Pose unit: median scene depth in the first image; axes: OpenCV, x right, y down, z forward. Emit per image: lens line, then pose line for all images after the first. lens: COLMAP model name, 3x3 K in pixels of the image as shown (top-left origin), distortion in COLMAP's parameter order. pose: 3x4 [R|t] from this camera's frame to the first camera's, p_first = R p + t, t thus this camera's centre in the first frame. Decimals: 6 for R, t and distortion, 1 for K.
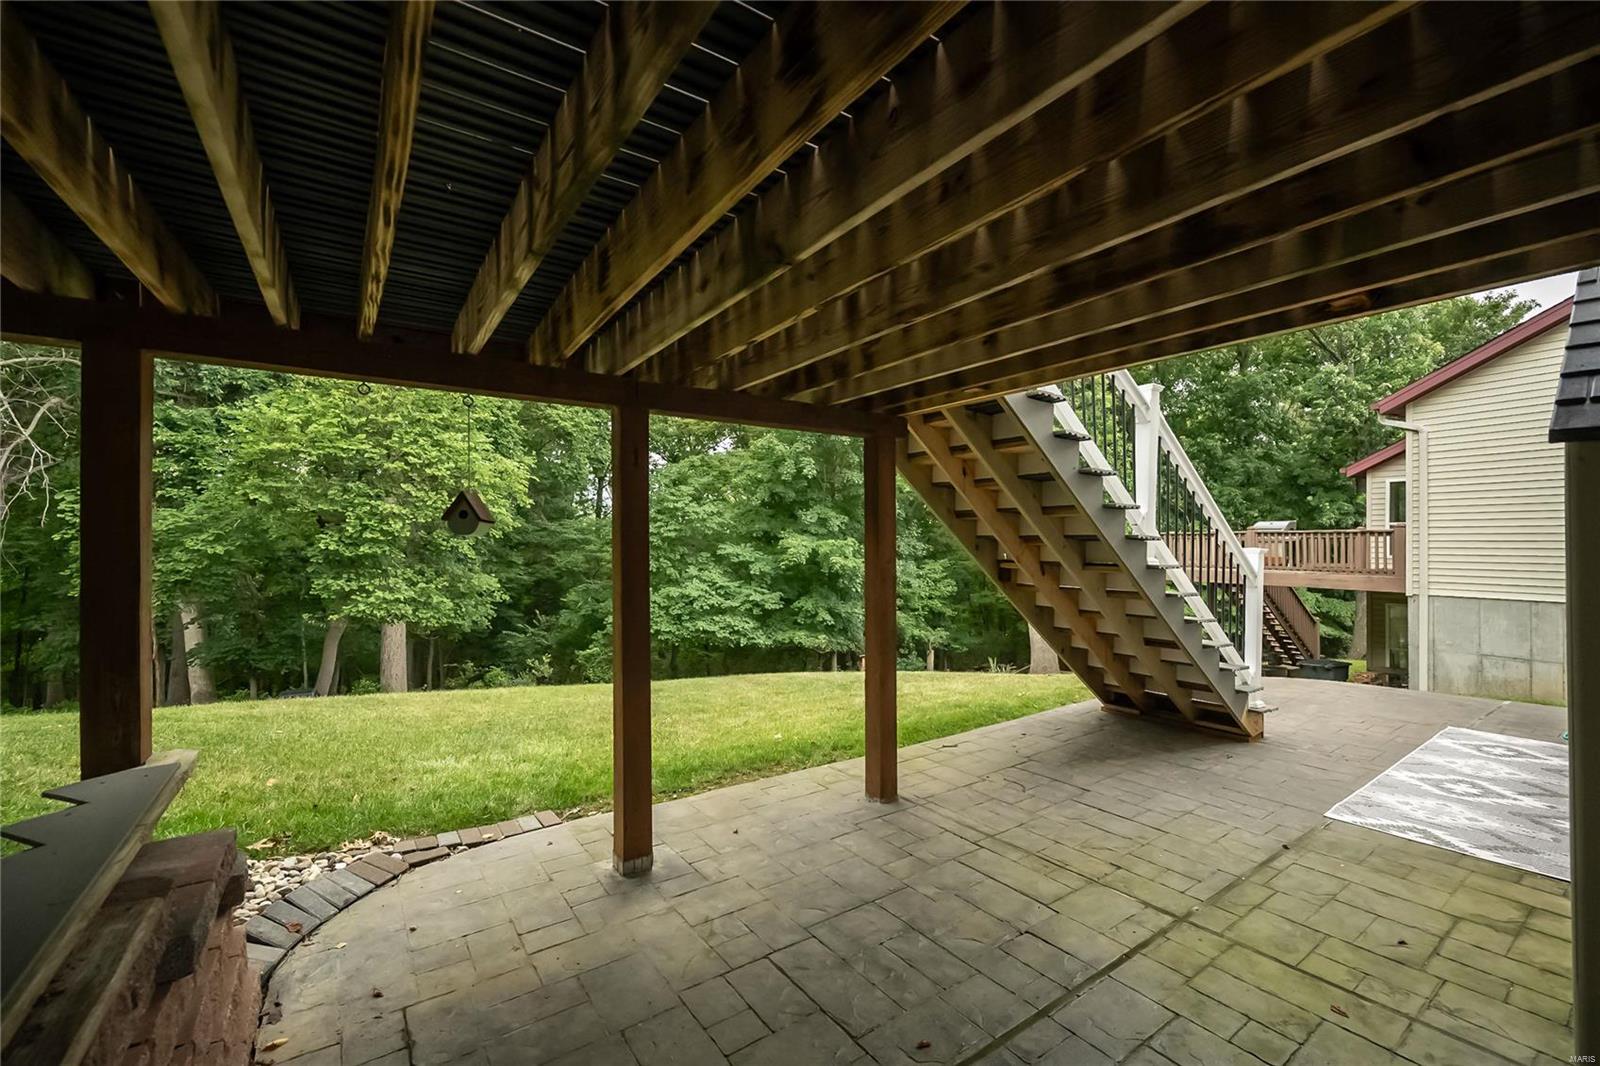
lens RADIAL K [[658.0, 0, 800.0], [0, 658.0, 533.0], [0, 0, 1]] dist [-0.000078, 0.000014]
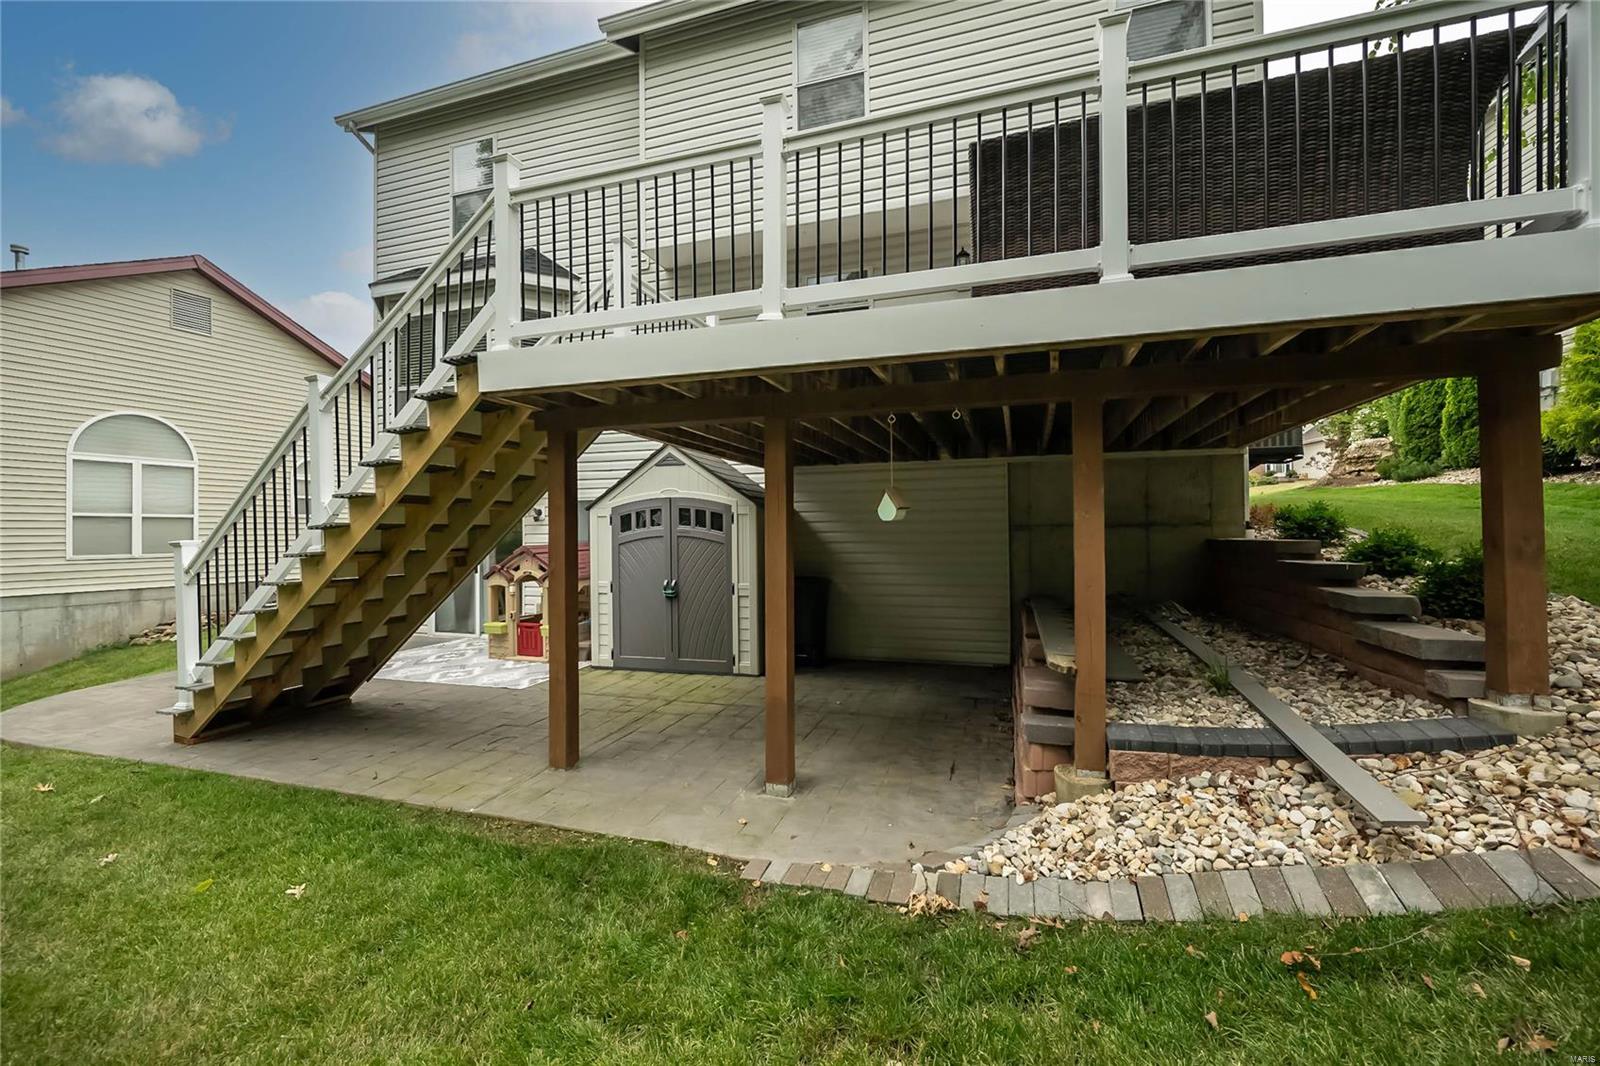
lens RADIAL K [[658.0, 0, 800.0], [0, 658.0, 533.0], [0, 0, 1]] dist [-0.000078, 0.000014]
pose [[-0.602782, 0.003020, 0.797900, -1.375648], [-0.000012, 0.999993, -0.003794, 0.012787], [-0.797906, -0.002296, -0.602777, 1.848879]]
